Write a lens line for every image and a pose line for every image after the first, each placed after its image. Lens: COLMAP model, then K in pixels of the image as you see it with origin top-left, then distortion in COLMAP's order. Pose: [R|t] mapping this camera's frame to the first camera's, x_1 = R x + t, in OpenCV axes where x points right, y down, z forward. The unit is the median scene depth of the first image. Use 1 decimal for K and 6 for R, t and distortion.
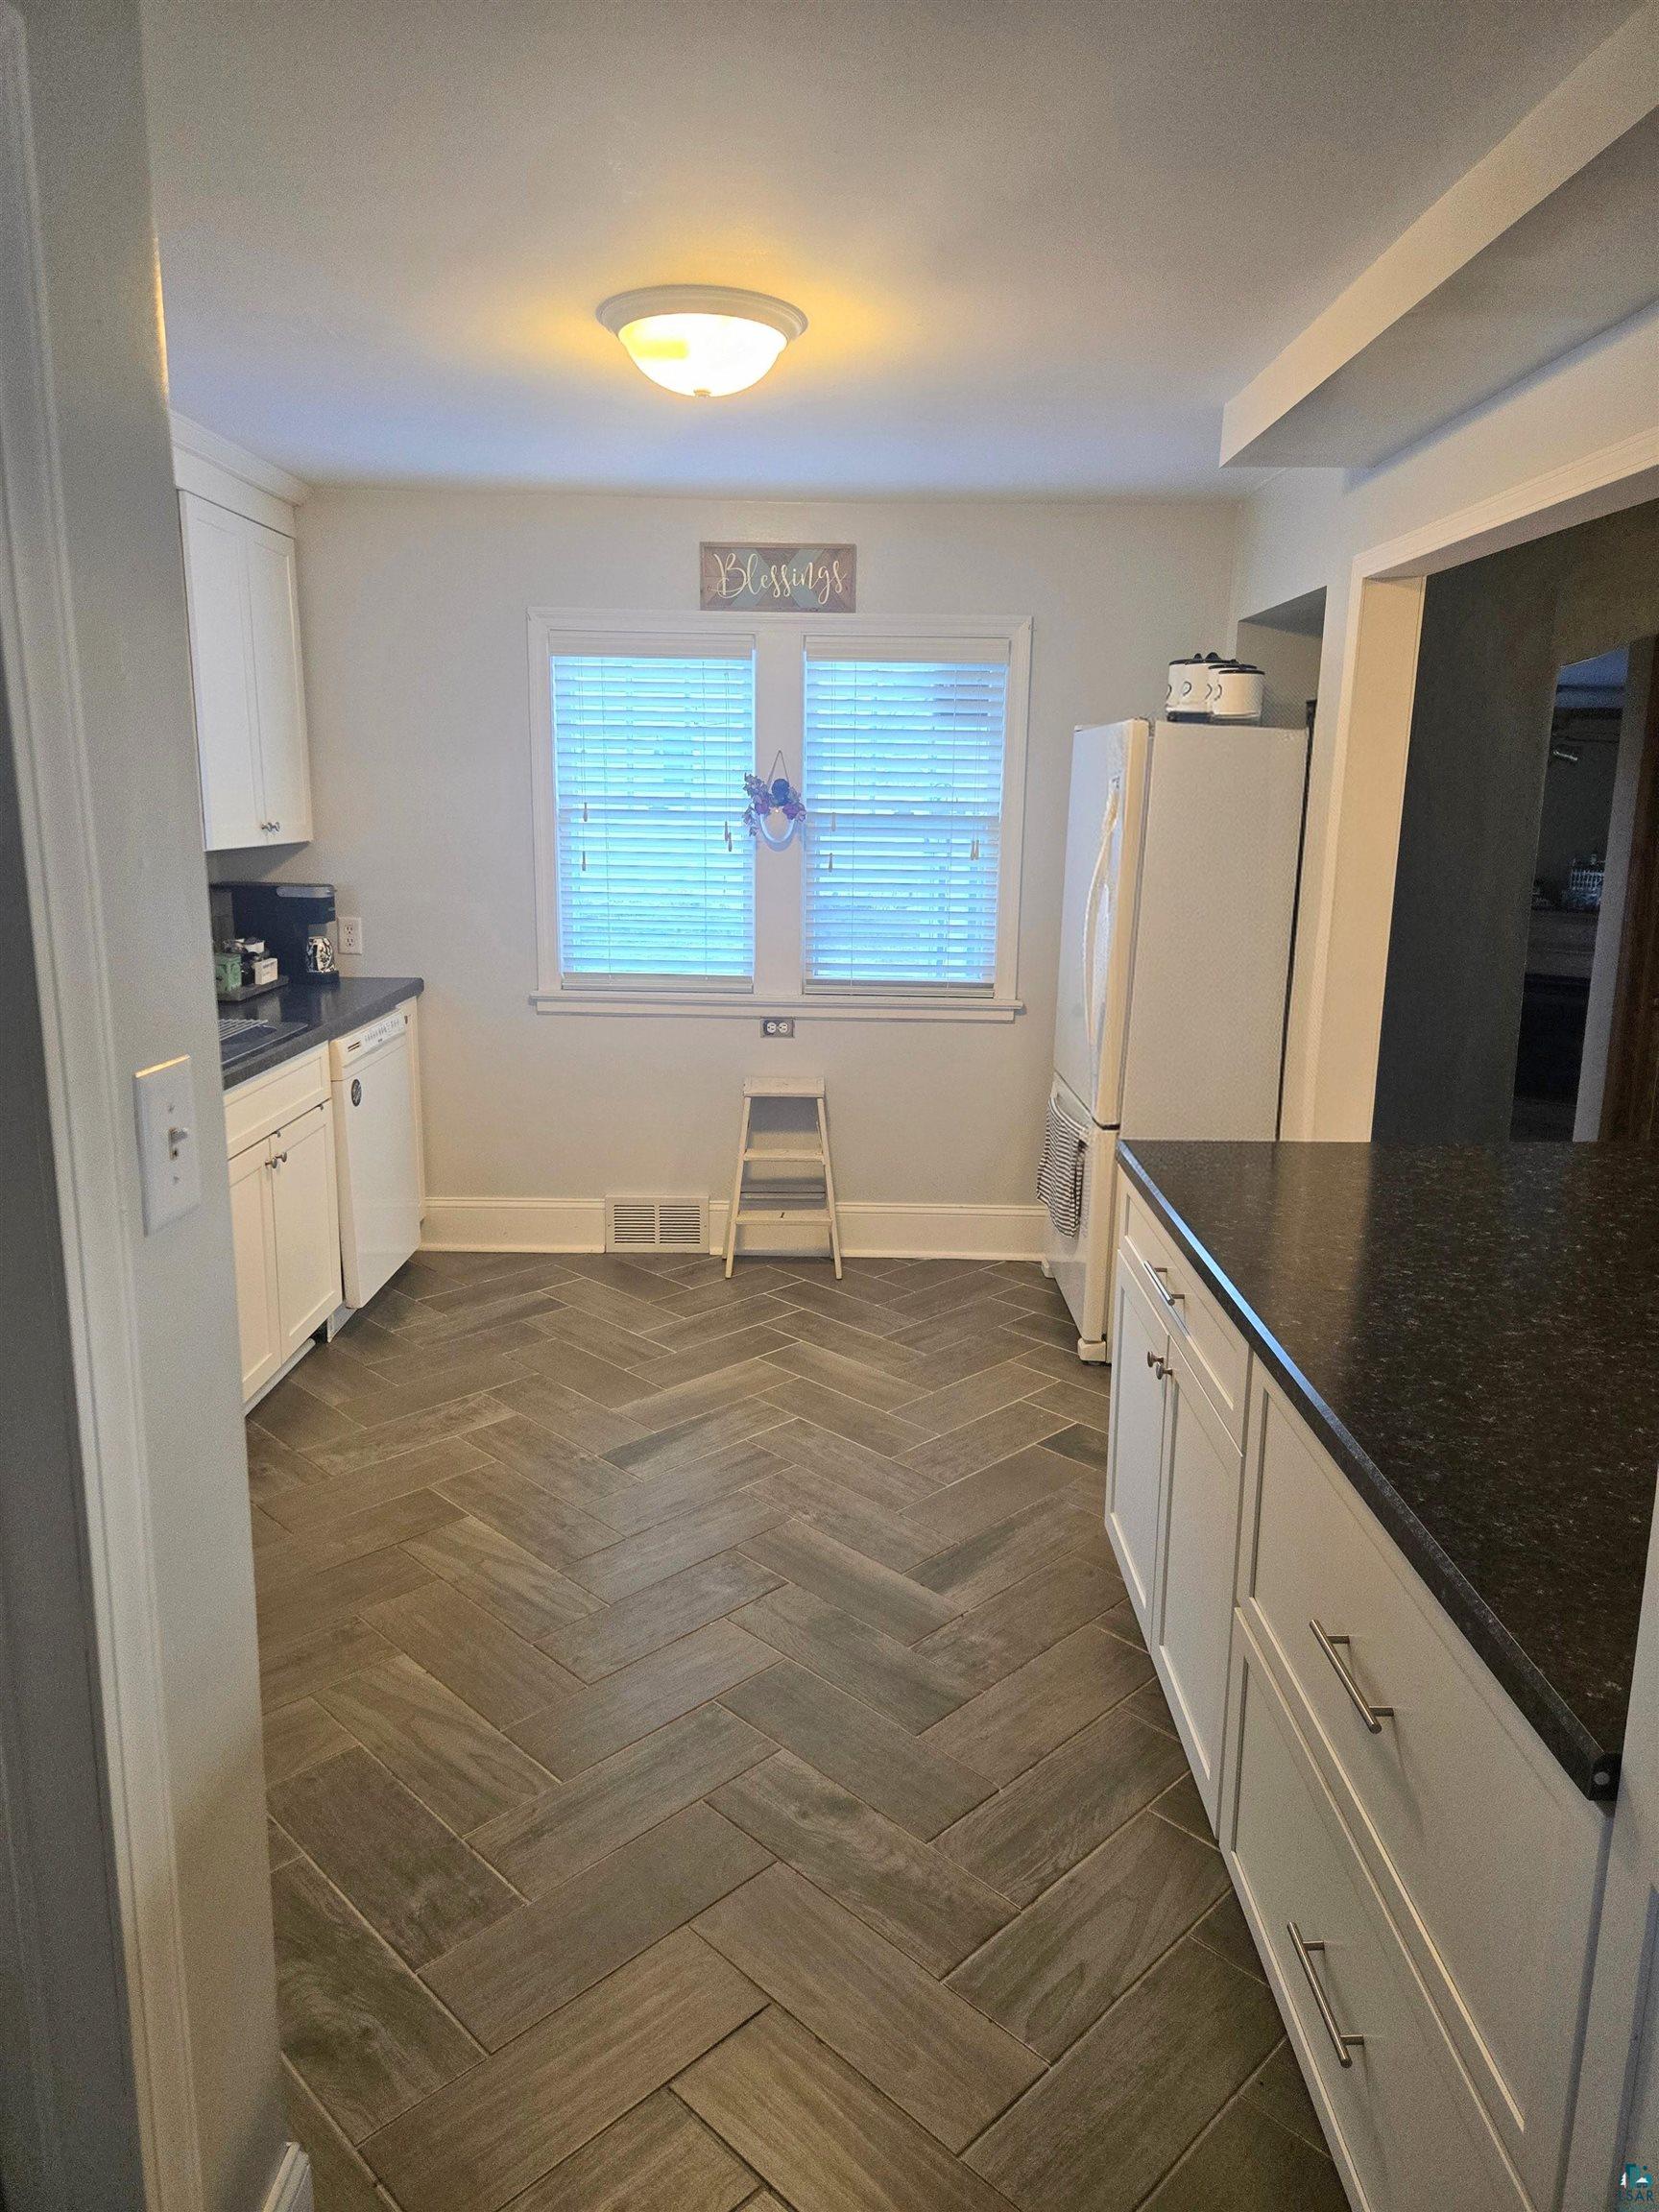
lens RADIAL K [[1490.6, 0, 835.8], [0, 1490.6, 1087.9], [0, 0, 1]] dist [0.055831, -0.012232]
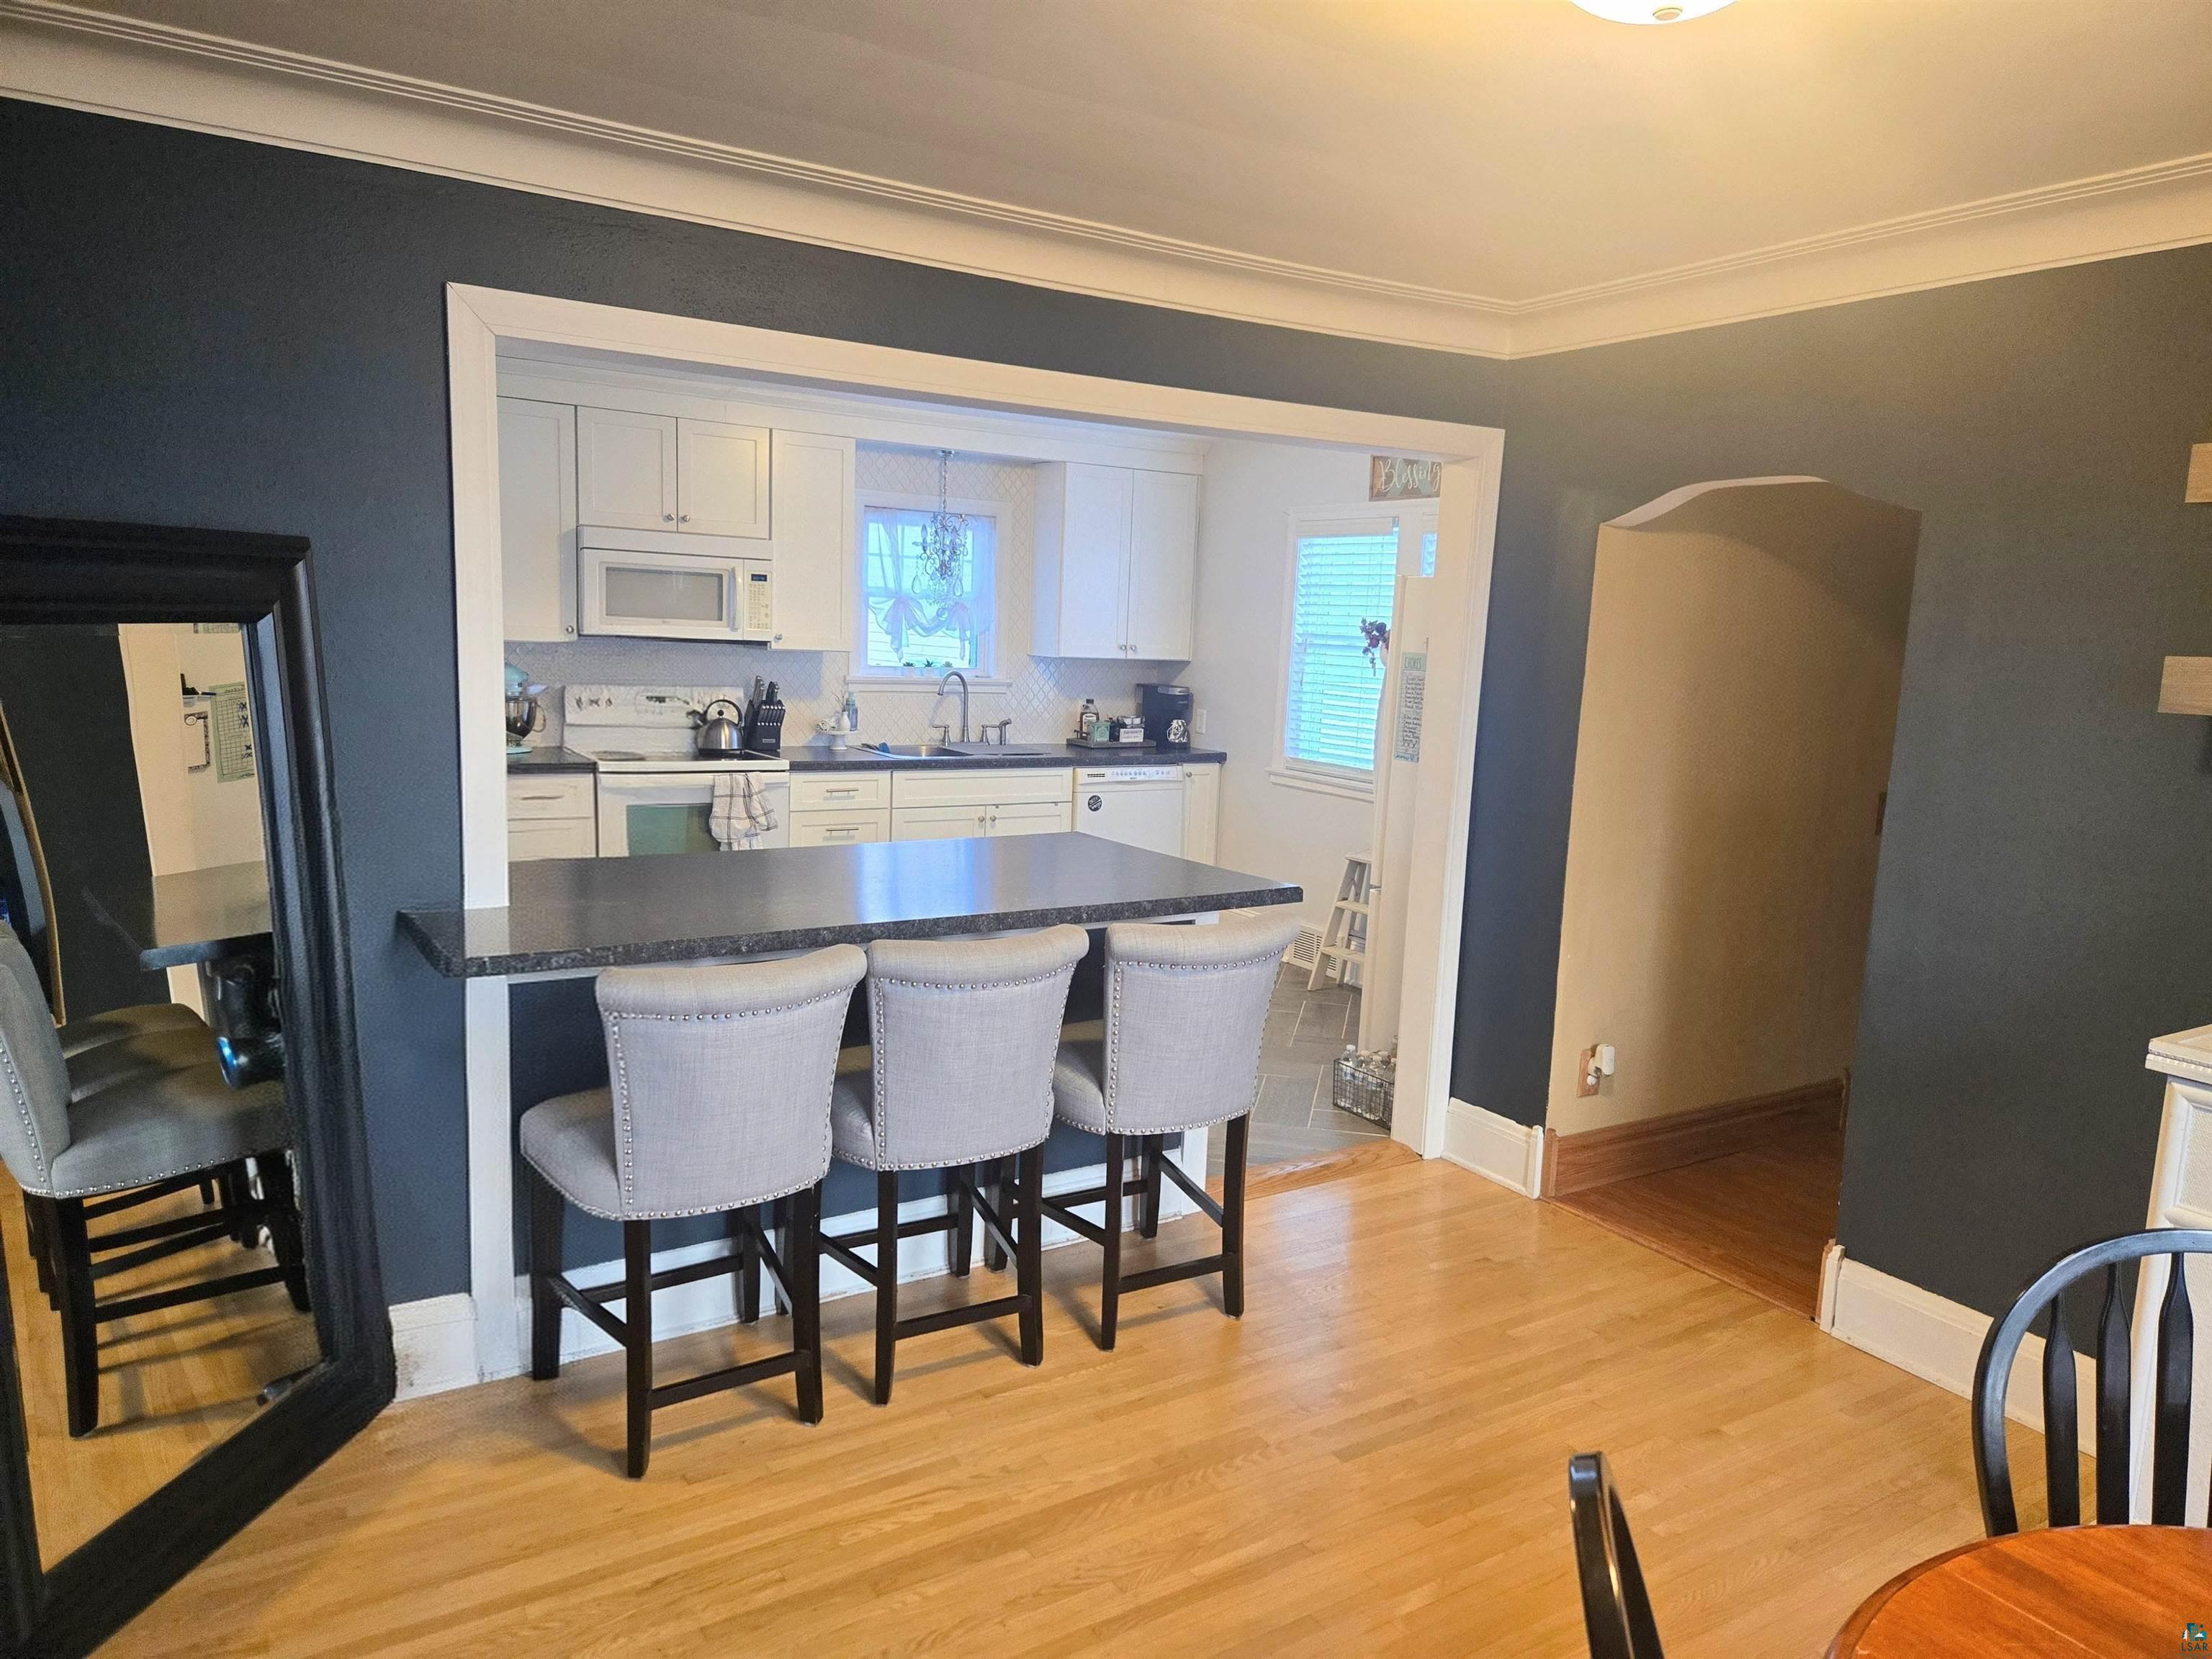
lens RADIAL K [[1490.6, 0, 1107.0], [0, 1490.6, 828.1], [0, 0, 1]] dist [0.055831, -0.012232]
pose [[0.536882, 0.124463, -0.834426, 0.952926], [-0.199576, 0.979722, 0.017726, -0.001836], [0.819712, 0.157015, 0.550835, 0.093442]]
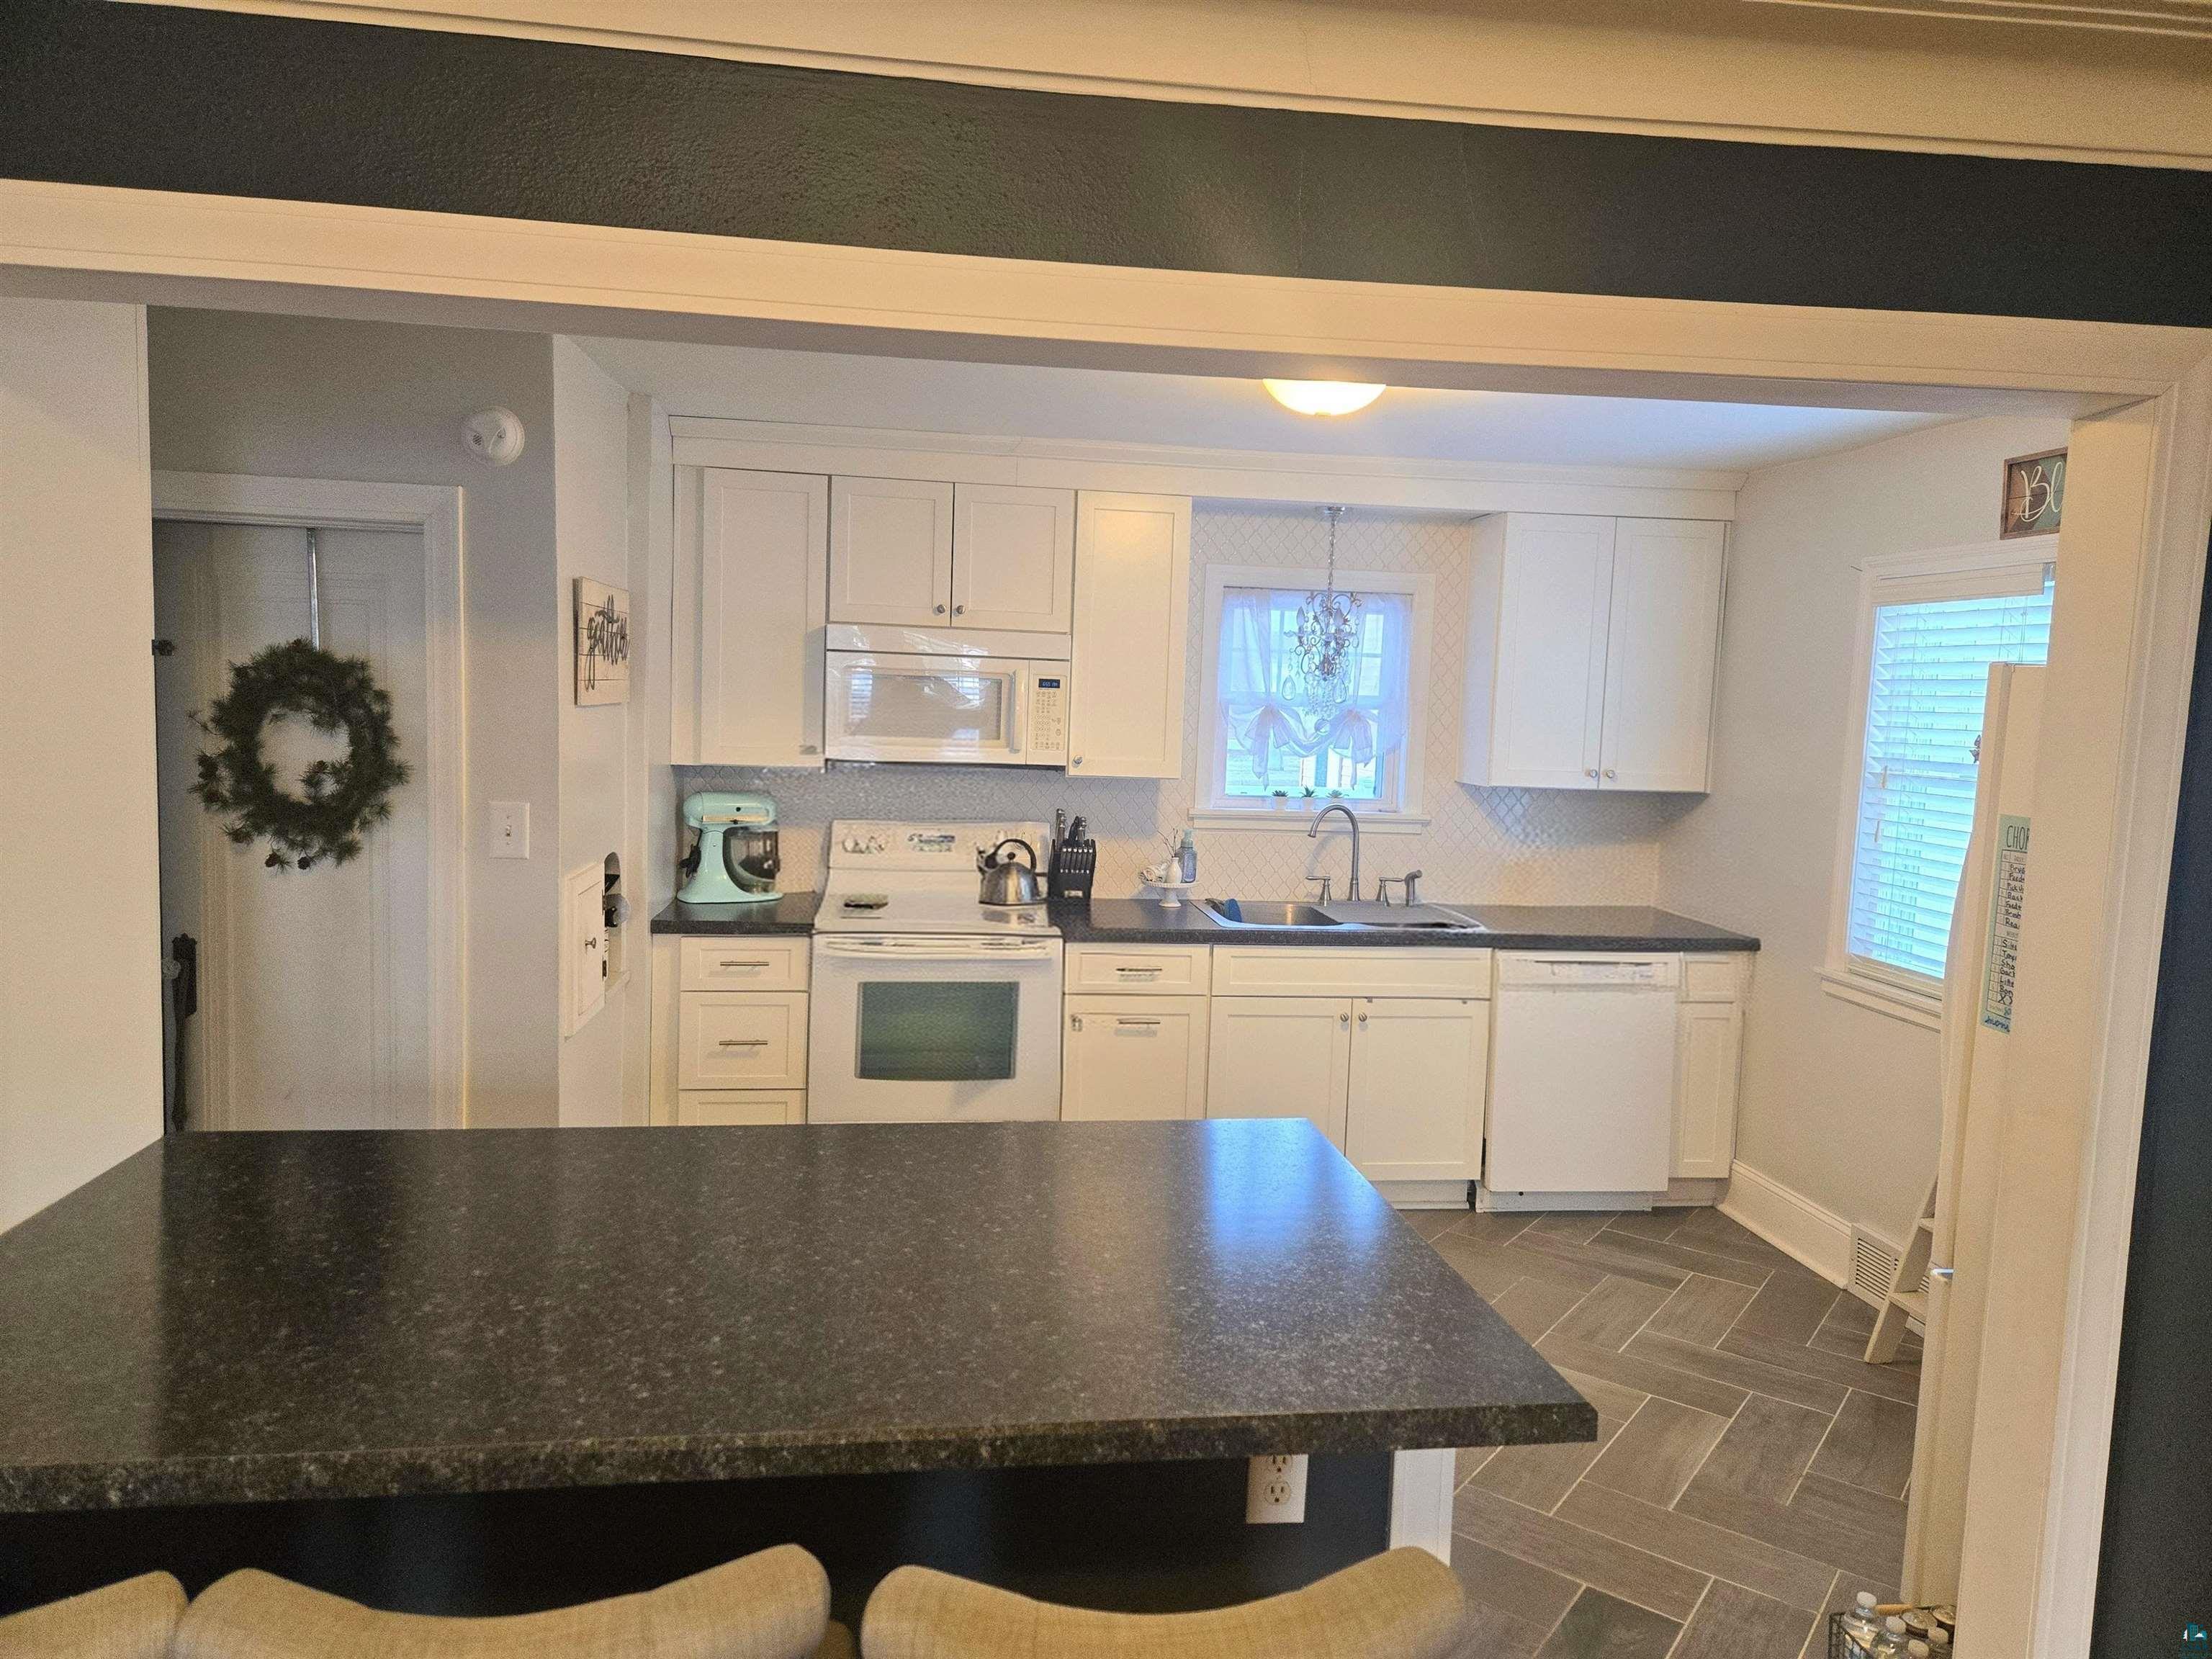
lens RADIAL K [[1490.6, 0, 1088.0], [0, 1490.6, 819.3], [0, 0, 1]] dist [0.055831, -0.012232]
pose [[0.128429, 0.076025, -0.988800, 0.662416], [-0.228181, 0.972572, 0.045140, -0.095661], [0.965111, 0.219828, 0.142254, 0.436572]]
